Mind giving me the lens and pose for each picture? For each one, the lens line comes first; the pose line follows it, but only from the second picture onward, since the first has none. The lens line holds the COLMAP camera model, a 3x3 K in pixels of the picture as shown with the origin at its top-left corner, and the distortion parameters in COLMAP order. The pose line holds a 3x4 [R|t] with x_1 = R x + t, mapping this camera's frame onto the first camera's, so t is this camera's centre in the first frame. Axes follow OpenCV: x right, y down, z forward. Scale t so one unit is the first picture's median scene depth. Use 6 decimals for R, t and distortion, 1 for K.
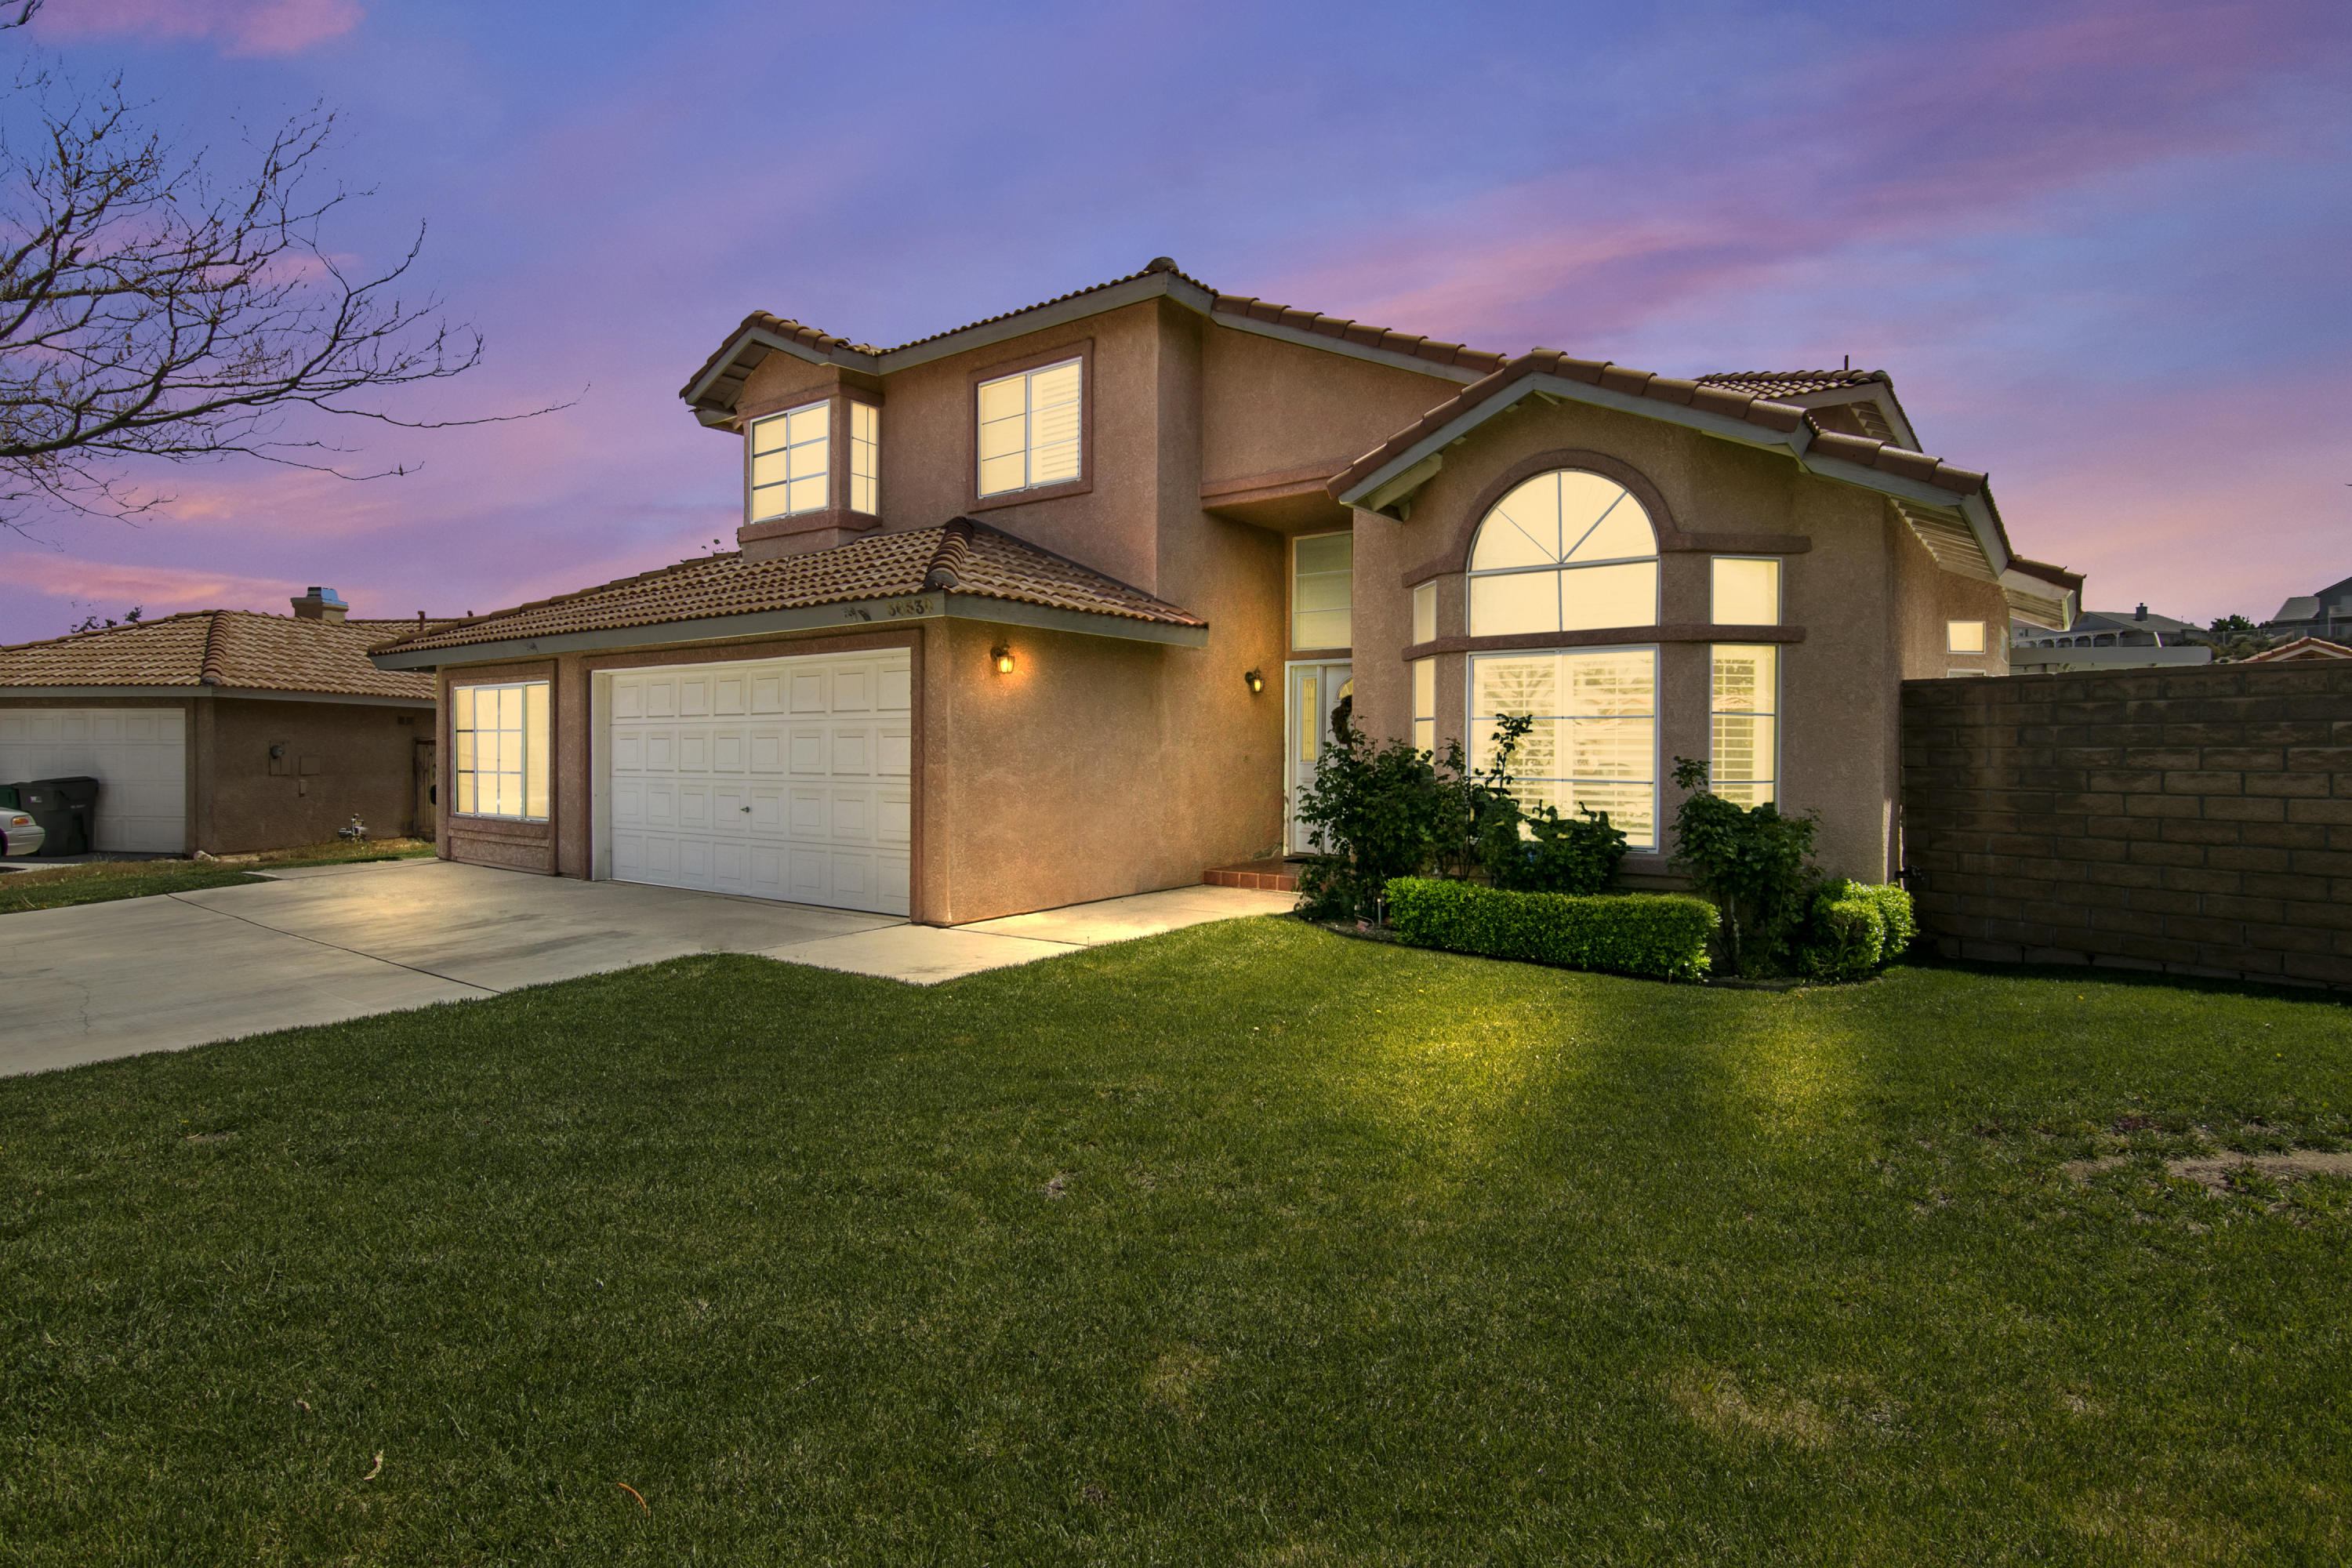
lens RADIAL K [[1193.4, 0, 1178.4], [0, 1193.4, 770.3], [0, 0, 1]] dist [-0.016192, -0.000550]
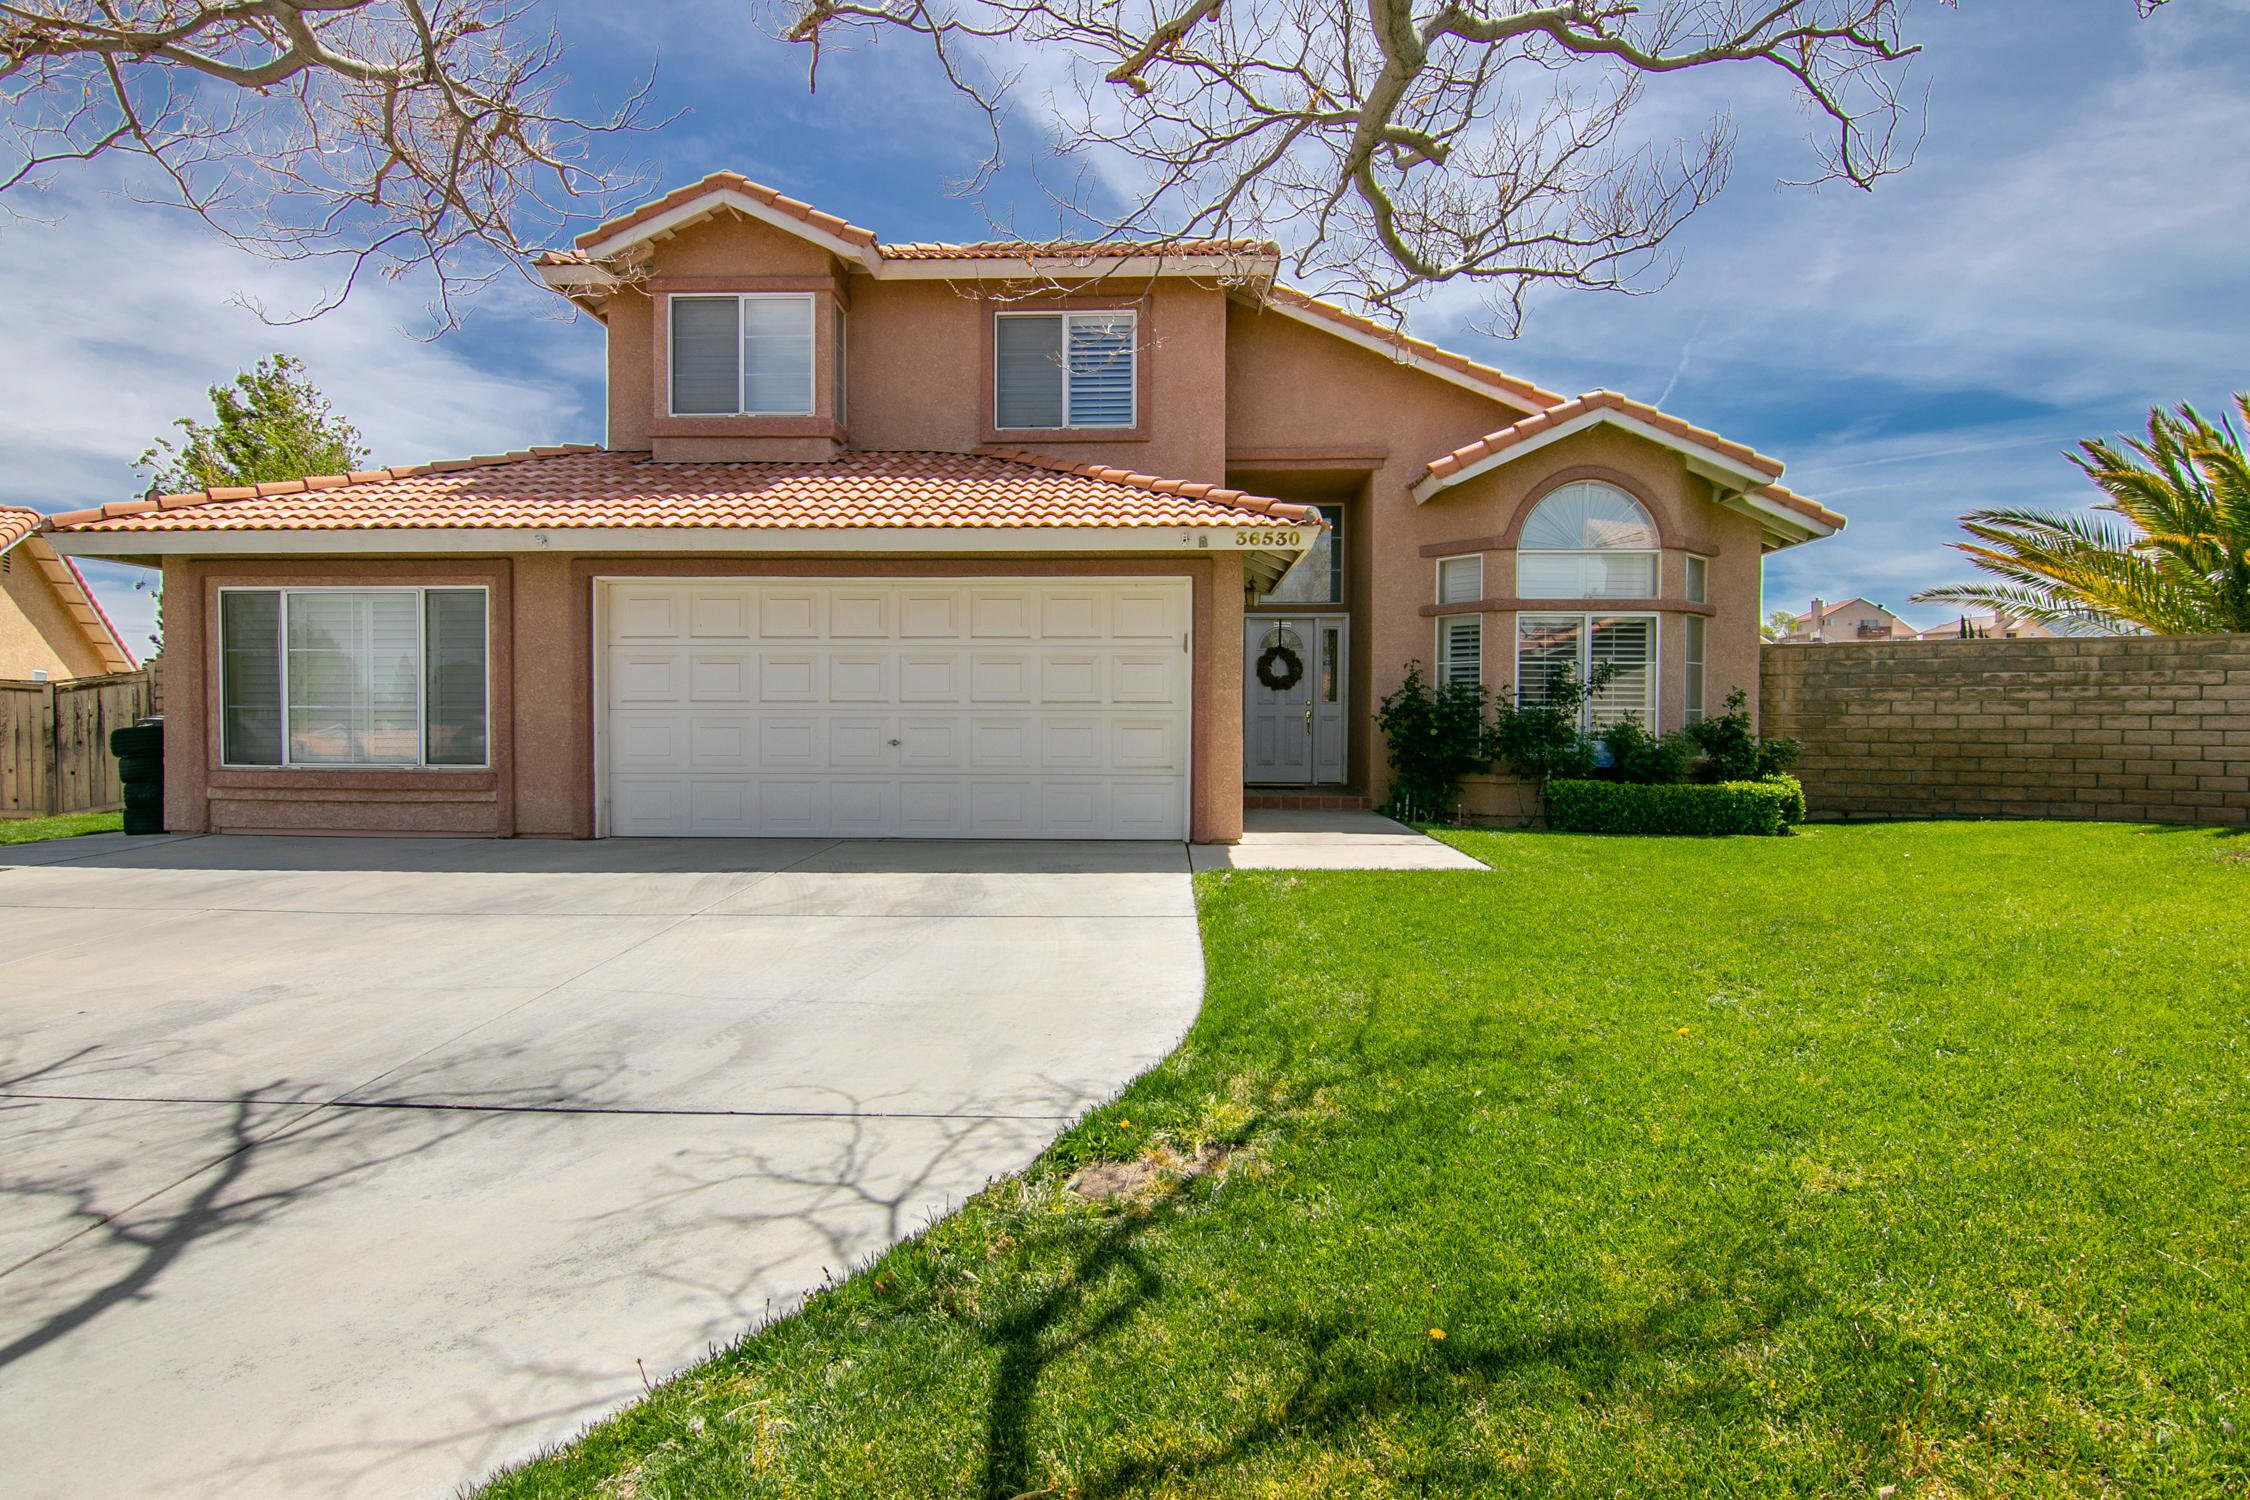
lens RADIAL K [[1141.6, 0, 1127.6], [0, 1141.6, 753.8], [0, 0, 1]] dist [-0.016192, -0.000550]
pose [[0.826231, -0.015912, 0.563106, -0.956121], [0.007676, 0.999826, 0.016990, 0.037994], [-0.563278, -0.009716, 0.826210, 0.246129]]
